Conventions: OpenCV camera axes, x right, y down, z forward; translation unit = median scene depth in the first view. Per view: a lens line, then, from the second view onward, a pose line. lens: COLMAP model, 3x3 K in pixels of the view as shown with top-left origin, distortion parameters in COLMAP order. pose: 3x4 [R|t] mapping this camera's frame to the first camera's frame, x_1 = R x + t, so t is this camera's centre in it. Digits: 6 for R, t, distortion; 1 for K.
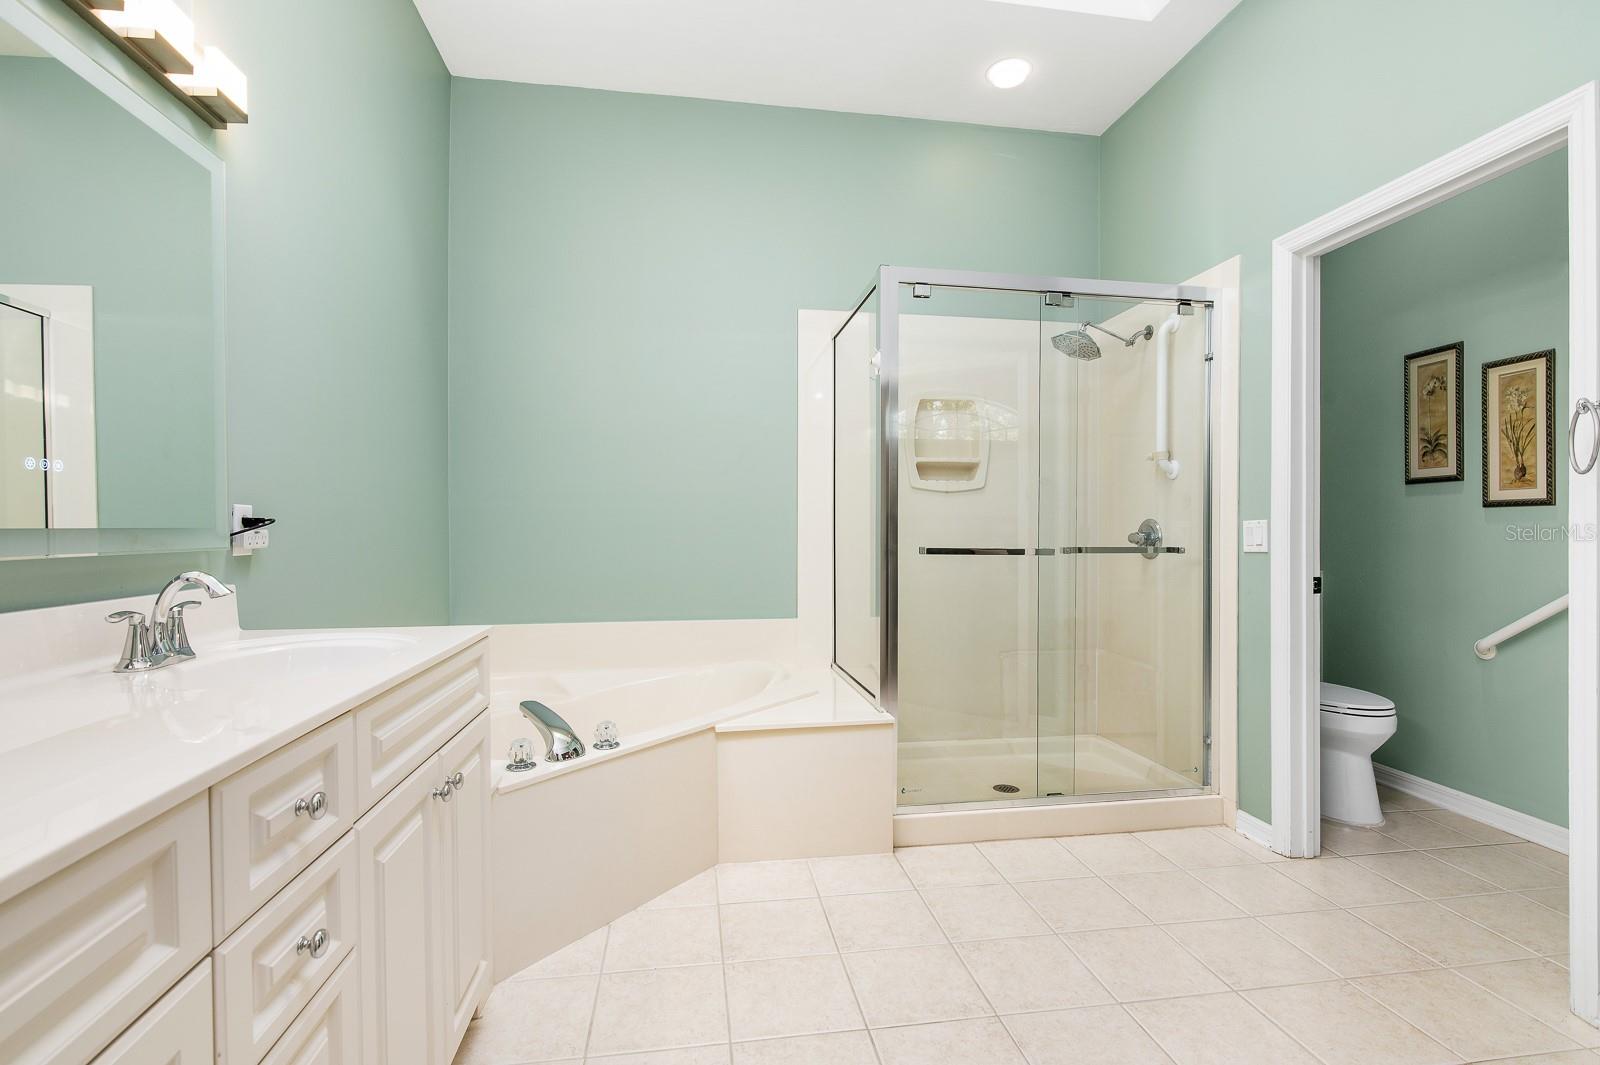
lens RADIAL K [[747.7, 0, 792.8], [0, 747.7, 543.4], [0, 0, 1]] dist [-0.021170, 0.002005]
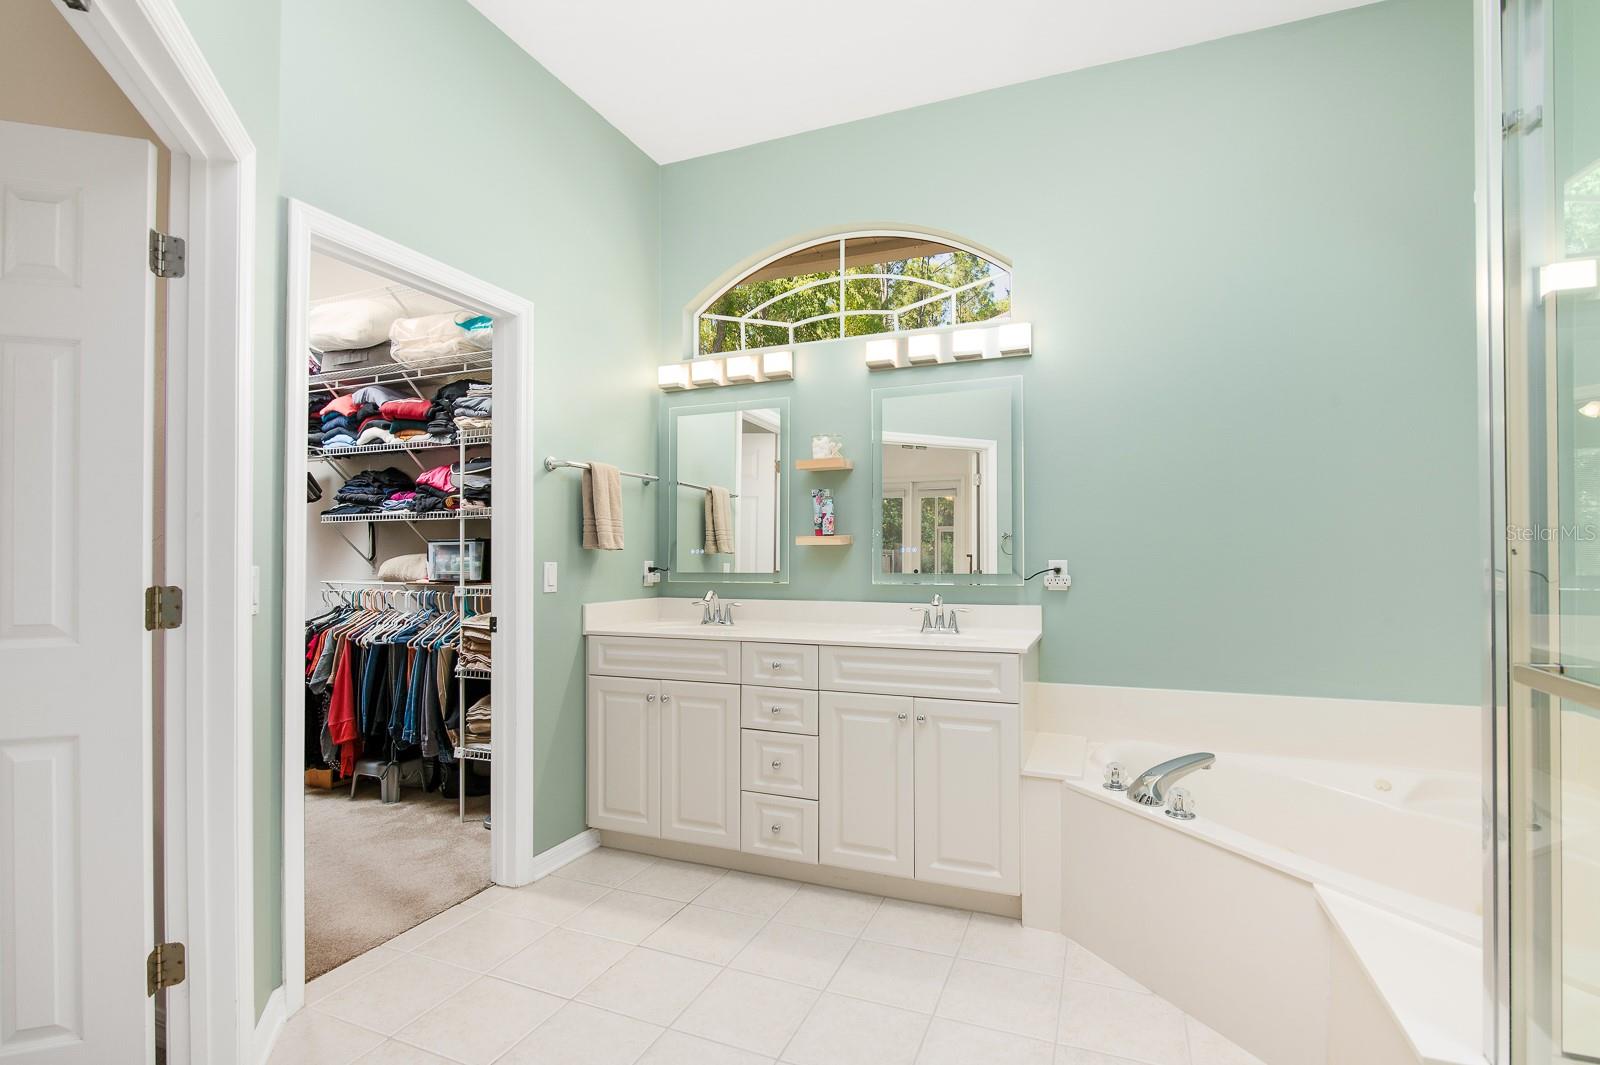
lens RADIAL K [[747.7, 0, 806.3], [0, 747.7, 533.6], [0, 0, 1]] dist [-0.021170, 0.002005]
pose [[-0.504729, -0.018452, -0.863080, 0.671780], [-0.010929, 0.999828, -0.014984, -0.052629], [0.863208, 0.001870, -0.504844, 0.895037]]
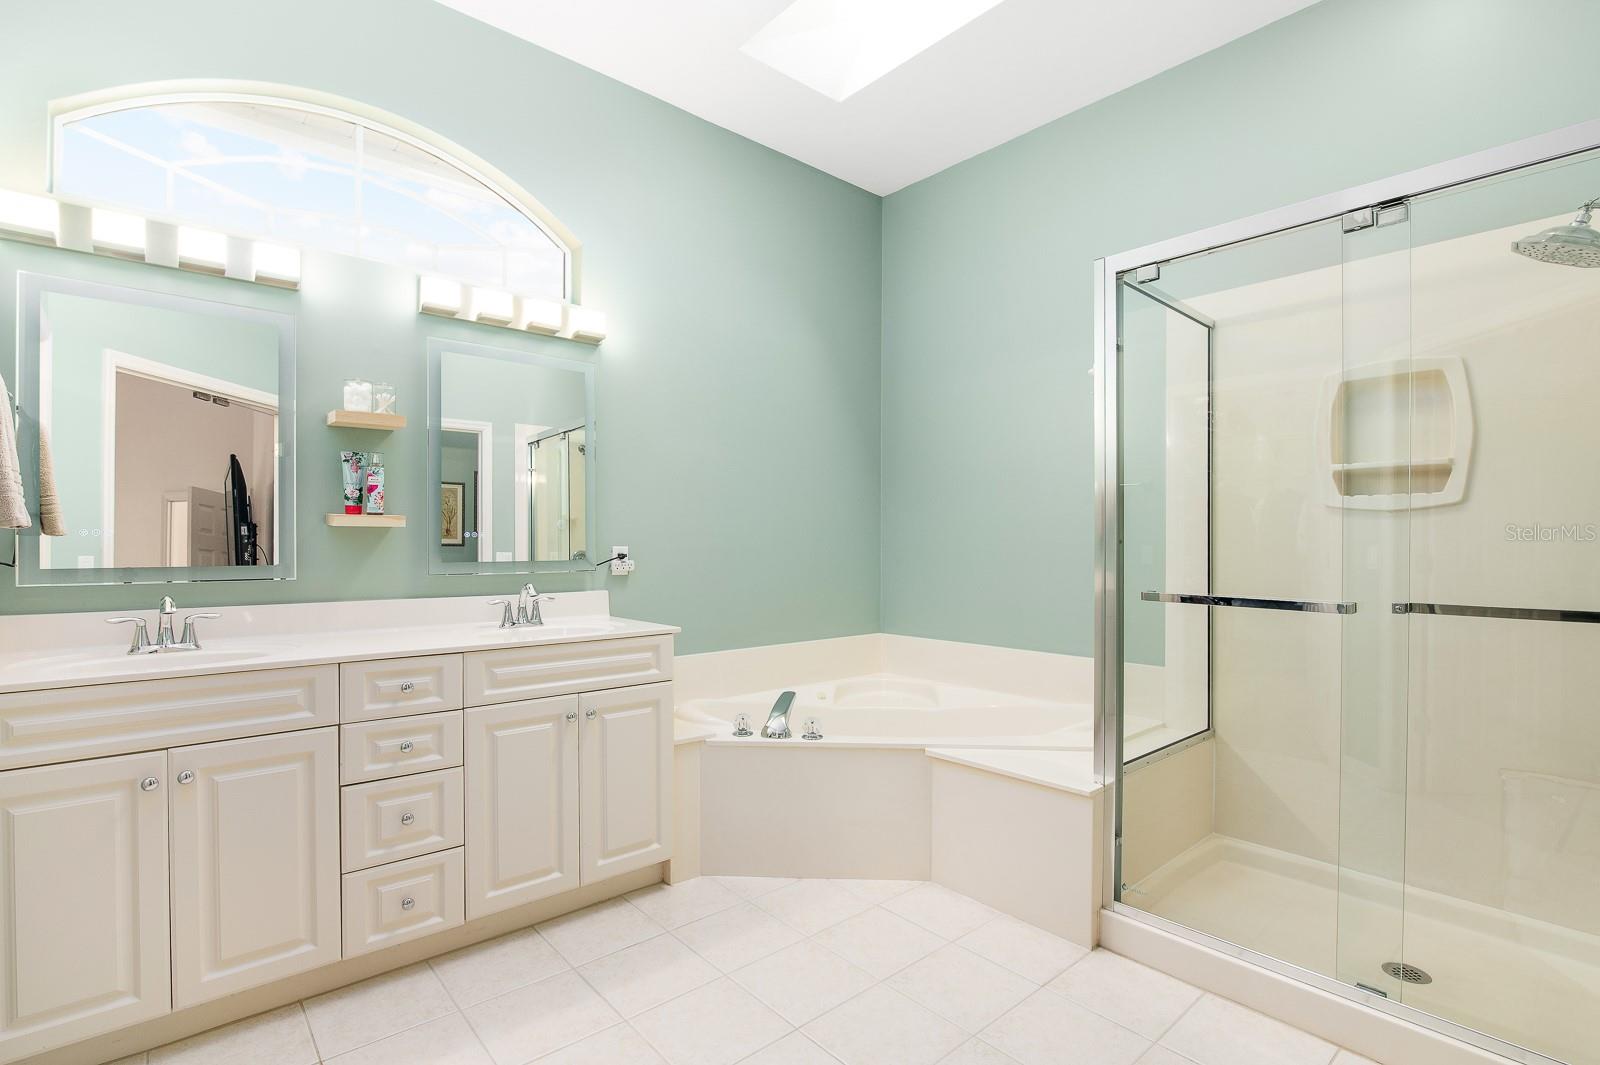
lens RADIAL K [[747.7, 0, 793.0], [0, 747.7, 546.0], [0, 0, 1]] dist [-0.021170, 0.002005]
pose [[0.535960, 0.004919, -0.844229, 0.657119], [-0.017029, 0.999843, -0.004986, -0.033549], [0.844072, 0.017049, 0.535959, 0.252606]]
